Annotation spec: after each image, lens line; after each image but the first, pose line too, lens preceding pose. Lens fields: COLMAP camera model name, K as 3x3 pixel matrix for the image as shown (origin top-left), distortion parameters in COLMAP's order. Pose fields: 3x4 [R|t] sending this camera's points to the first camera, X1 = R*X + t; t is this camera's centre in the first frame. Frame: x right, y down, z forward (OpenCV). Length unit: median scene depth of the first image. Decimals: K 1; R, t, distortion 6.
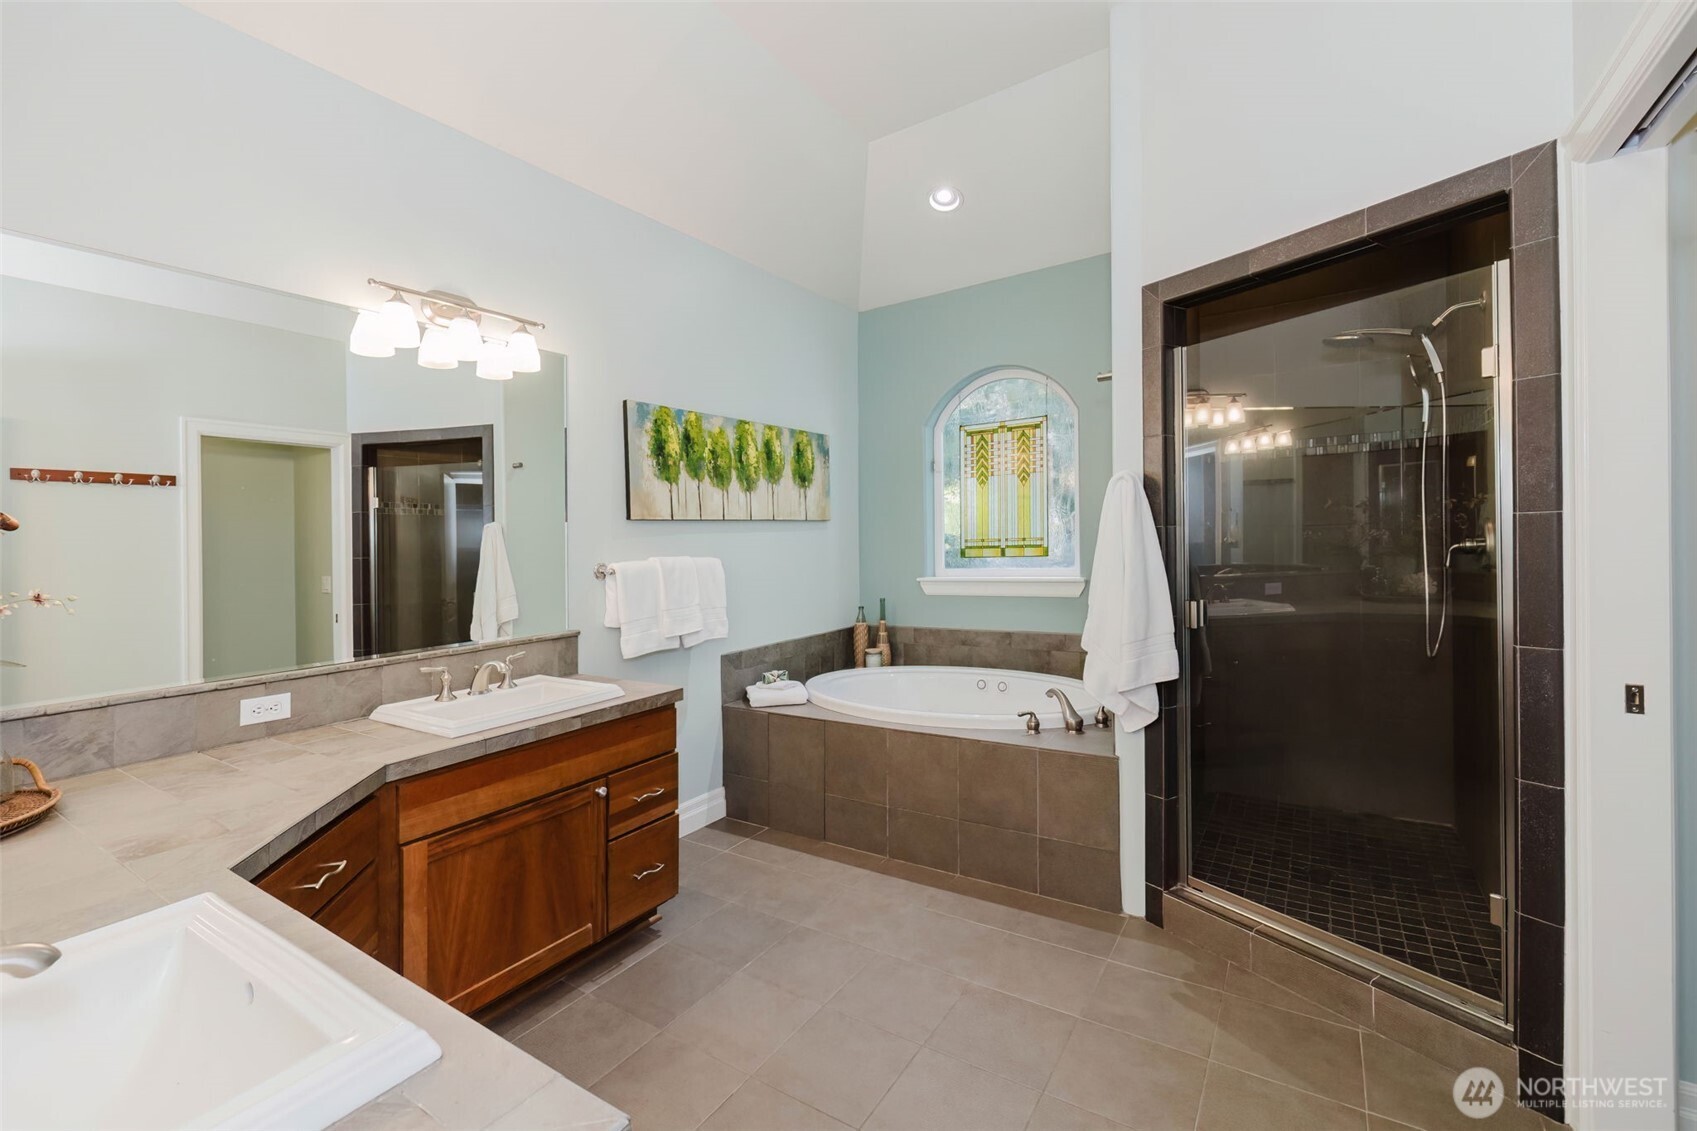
lens RADIAL K [[714.9, 0, 848.5], [0, 714.9, 565.5], [0, 0, 1]] dist [0.001328, 0.000112]
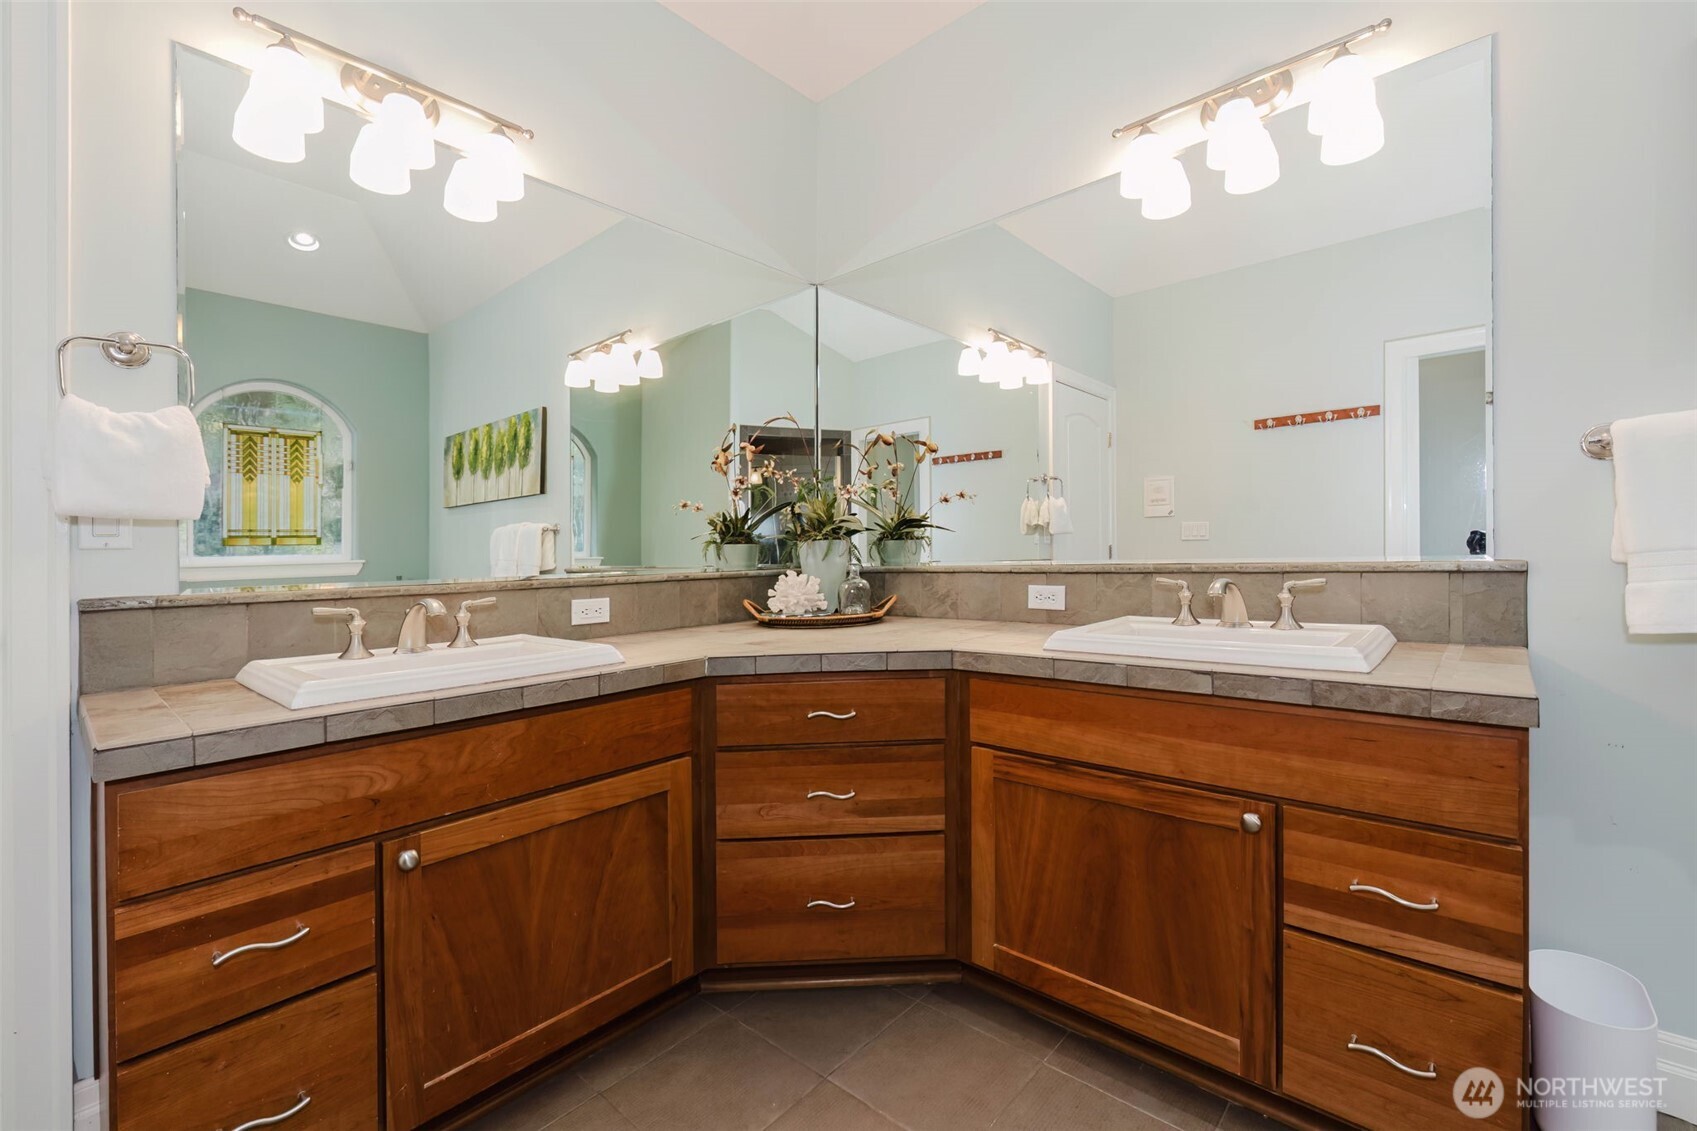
lens RADIAL K [[710.1, 0, 850.6], [0, 710.1, 536.5], [0, 0, 1]] dist [-0.000192, -0.000009]
pose [[-0.144862, 0.009502, -0.989406, 0.254924], [-0.003915, 0.999941, 0.010176, 0.091513], [0.989444, 0.005348, -0.144817, 0.790938]]
